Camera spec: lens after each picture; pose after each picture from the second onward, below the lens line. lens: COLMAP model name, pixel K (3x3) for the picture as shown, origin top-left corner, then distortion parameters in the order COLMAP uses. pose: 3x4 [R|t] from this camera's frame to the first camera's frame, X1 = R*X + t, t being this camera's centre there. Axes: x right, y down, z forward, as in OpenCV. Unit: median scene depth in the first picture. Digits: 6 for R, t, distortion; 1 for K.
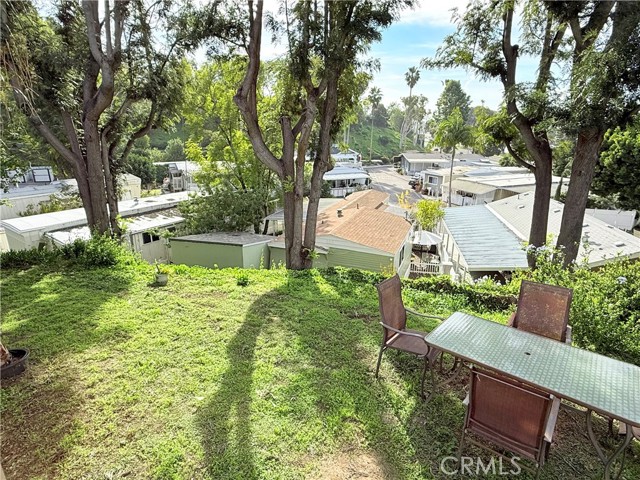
lens RADIAL K [[364.4, 0, 318.0], [0, 364.4, 239.2], [0, 0, 1]] dist [0.003206, -0.000551]
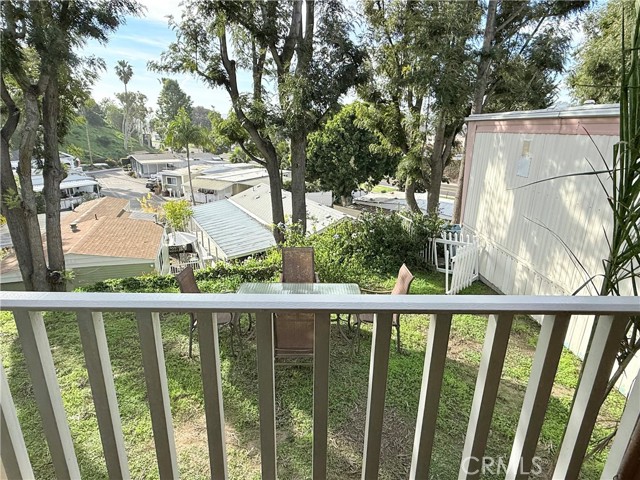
lens RADIAL K [[364.4, 0, 318.0], [0, 364.4, 239.2], [0, 0, 1]] dist [0.003206, -0.000551]
pose [[0.771848, -0.180509, 0.609645, -0.027784], [0.179663, 0.981696, 0.063205, 0.003791], [-0.609895, 0.060746, 0.790150, -0.025756]]
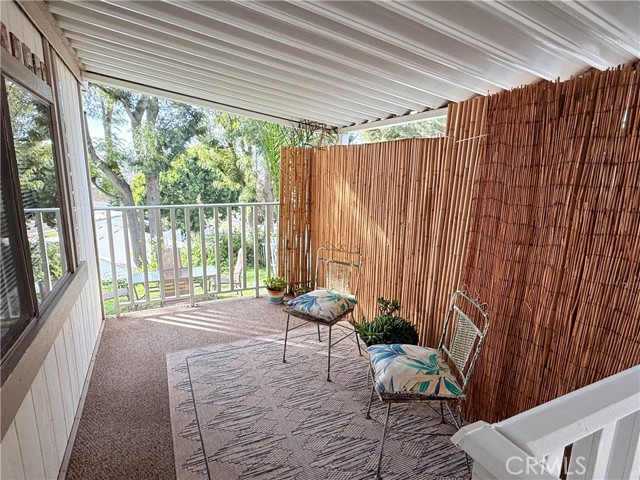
lens RADIAL K [[356.6, 0, 320.0], [0, 356.6, 240.0], [0, 0, 1]] dist [0.002516, 0.000195]
pose [[0.444854, -0.172351, 0.878863, -0.135890], [0.259335, 0.964057, 0.057790, 0.035413], [-0.857234, 0.202211, 0.473561, -0.123744]]
